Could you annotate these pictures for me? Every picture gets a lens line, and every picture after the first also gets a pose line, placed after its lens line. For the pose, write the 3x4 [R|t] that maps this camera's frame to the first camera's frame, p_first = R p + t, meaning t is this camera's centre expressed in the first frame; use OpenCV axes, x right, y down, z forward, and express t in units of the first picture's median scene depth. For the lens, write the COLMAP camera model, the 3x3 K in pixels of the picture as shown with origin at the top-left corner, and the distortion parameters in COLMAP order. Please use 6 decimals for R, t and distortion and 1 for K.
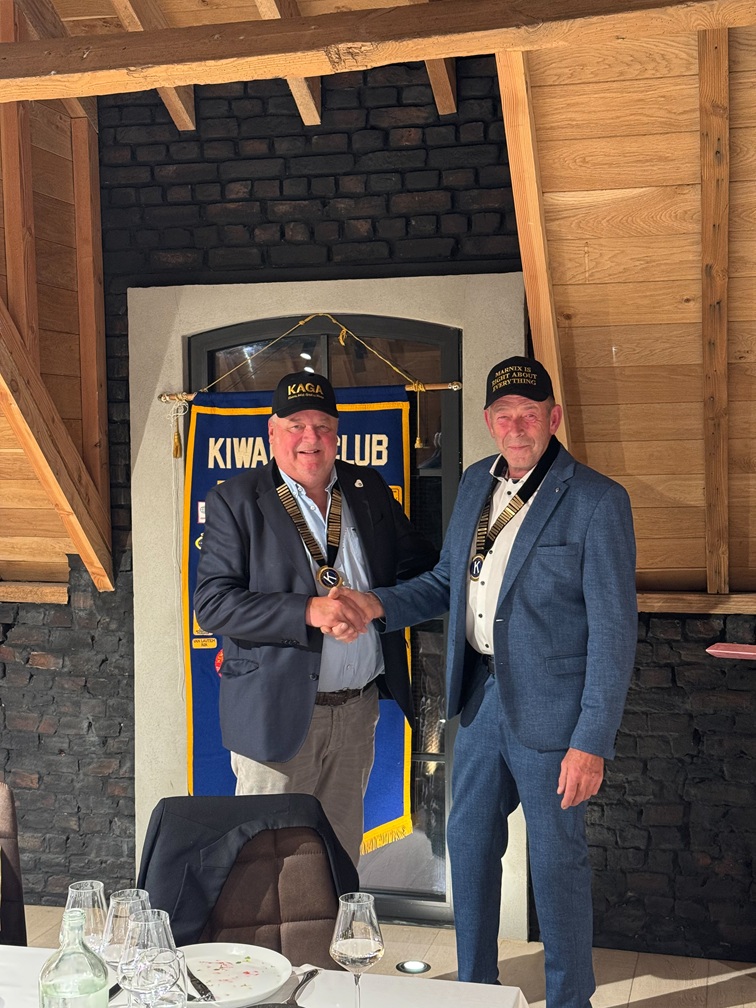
lens RADIAL K [[1413.8, 0, 371.0], [0, 1413.8, 512.4], [0, 0, 1]] dist [0.134103, 0.000000]
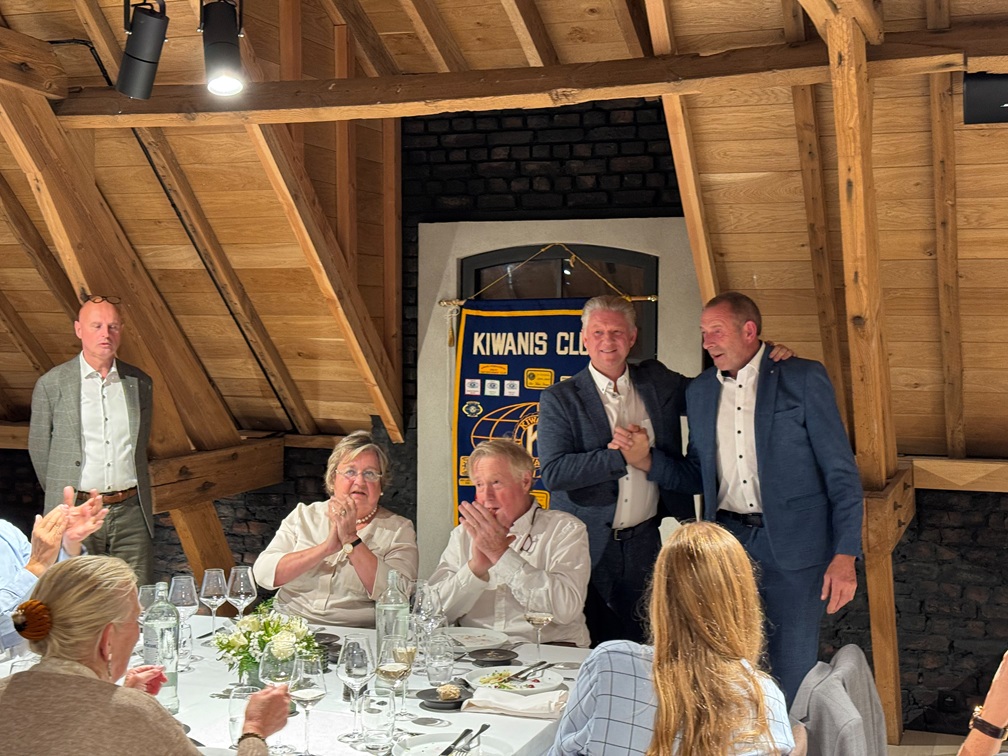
lens RADIAL K [[1413.8, 0, 494.0], [0, 1413.8, 391.4], [0, 0, 1]] dist [0.134103, 0.000000]
pose [[0.993915, 0.022781, -0.107772, 0.055183], [-0.023363, 0.999719, -0.004133, 0.009967], [0.107648, 0.006626, 0.994167, -0.371141]]
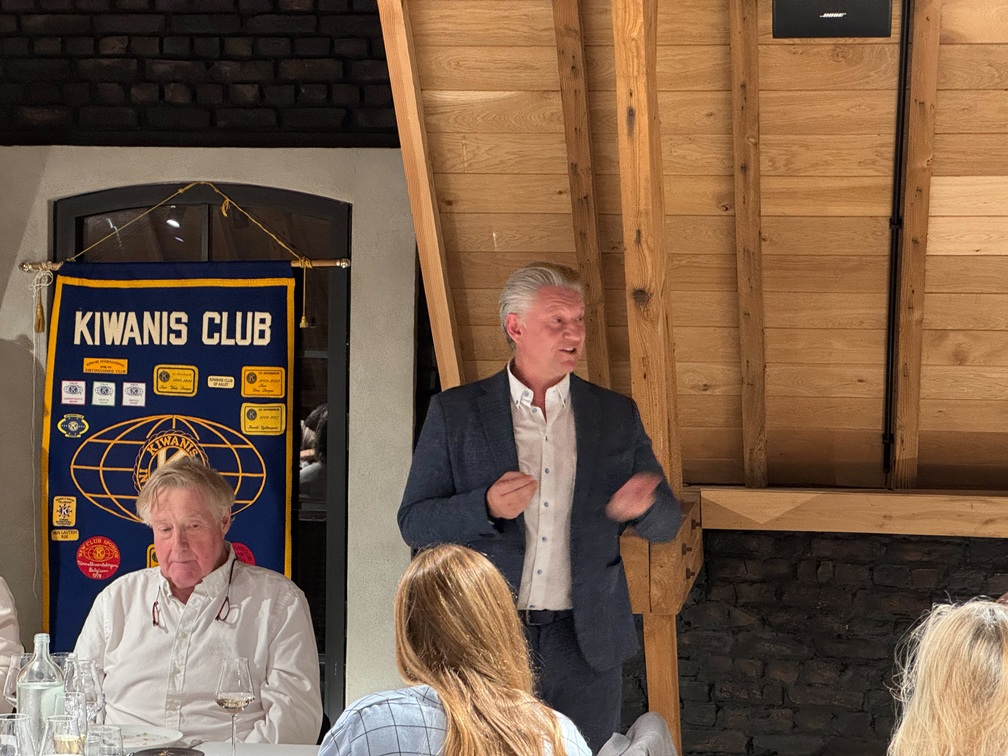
lens RADIAL K [[2273.0, 0, 502.8], [0, 2273.0, 385.1], [0, 0, 1]] dist [0.144742, 0.000000]
pose [[0.993732, 0.020499, 0.109891, -0.000849], [-0.018009, 0.999559, -0.023609, 0.026044], [-0.110327, 0.021482, 0.993663, -0.518227]]
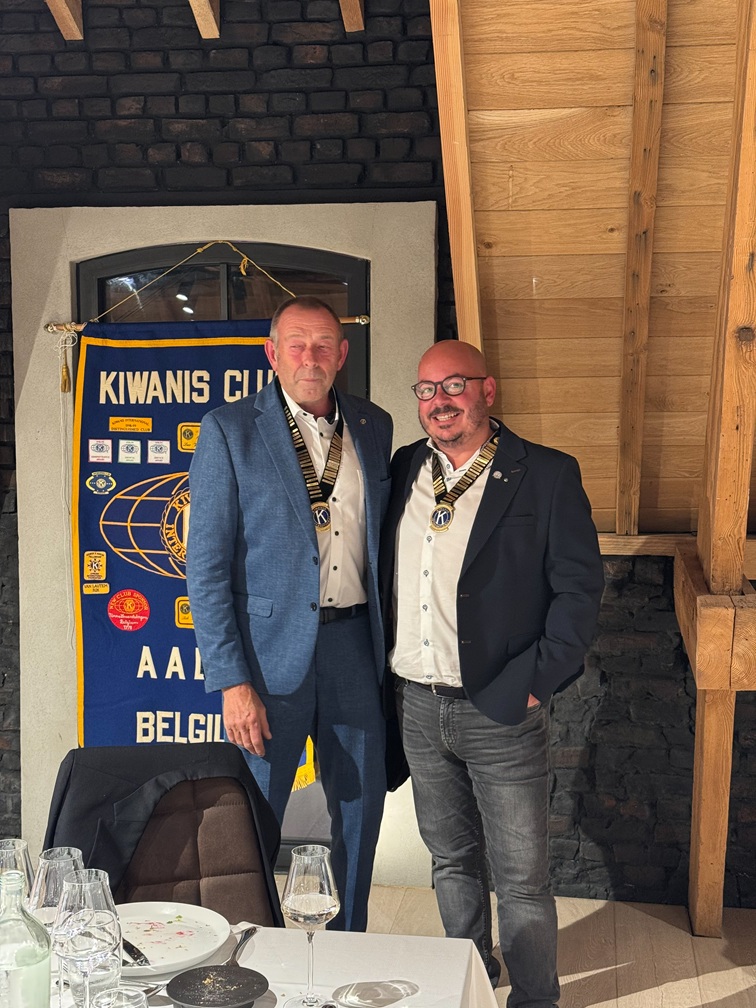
lens RADIAL K [[1413.8, 0, 375.9], [0, 1413.8, 512.3], [0, 0, 1]] dist [0.134103, 0.000000]
pose [[0.995057, 0.001086, 0.099298, -0.026401], [-0.004464, 0.999418, 0.033808, 0.008535], [-0.099203, -0.034084, 0.994483, 0.037508]]
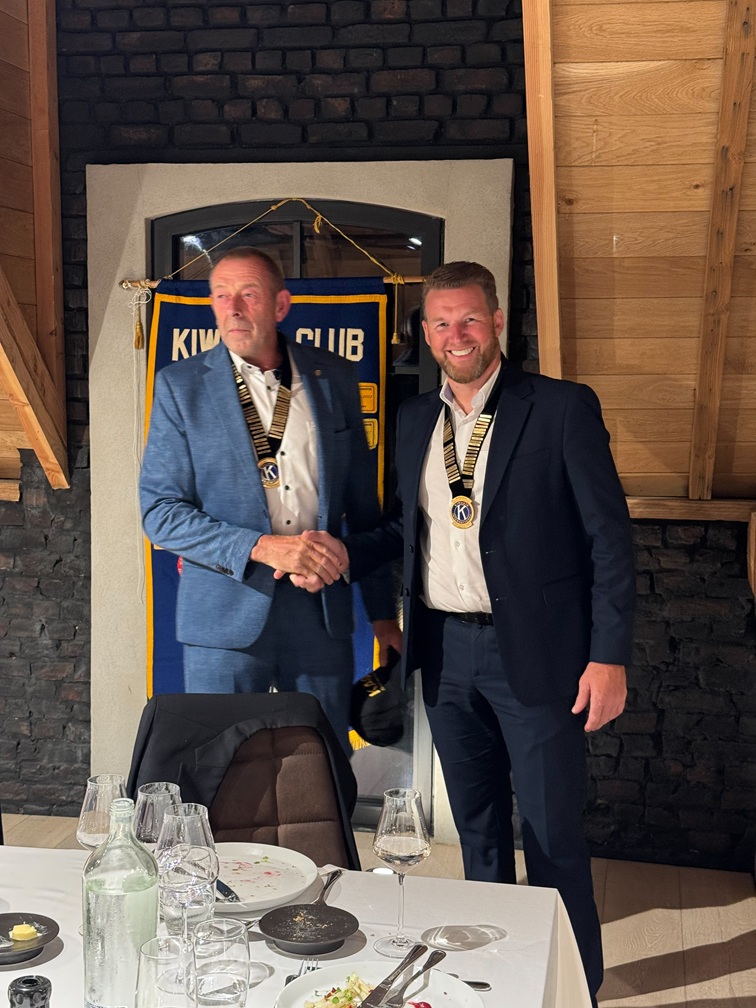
lens RADIAL K [[1413.8, 0, 369.0], [0, 1413.8, 512.5], [0, 0, 1]] dist [0.134103, 0.000000]
pose [[0.998023, 0.016326, 0.060687, -0.040349], [-0.019671, 0.998296, 0.054946, 0.016010], [-0.059686, -0.056031, 0.996643, 0.038349]]
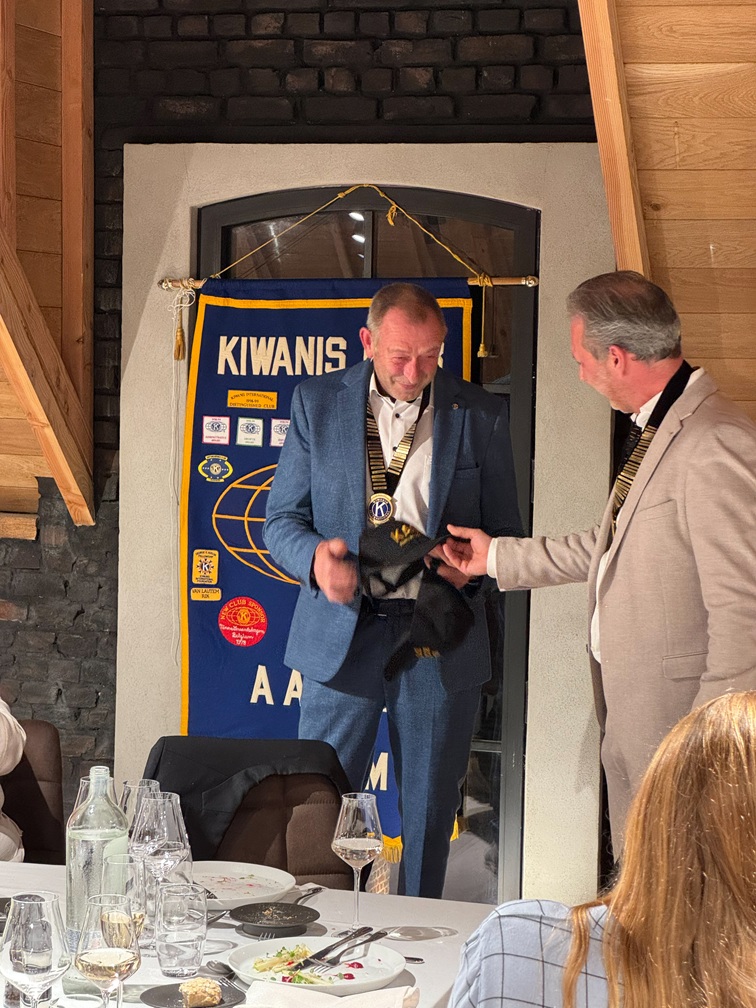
lens RADIAL K [[2273.0, 0, 386.7], [0, 2273.0, 499.4], [0, 0, 1]] dist [0.144742, 0.000000]
pose [[0.998834, 0.035454, -0.032756, 0.024896], [-0.034767, 0.999168, 0.021332, 0.008685], [0.033485, -0.020168, 0.999236, -0.282825]]
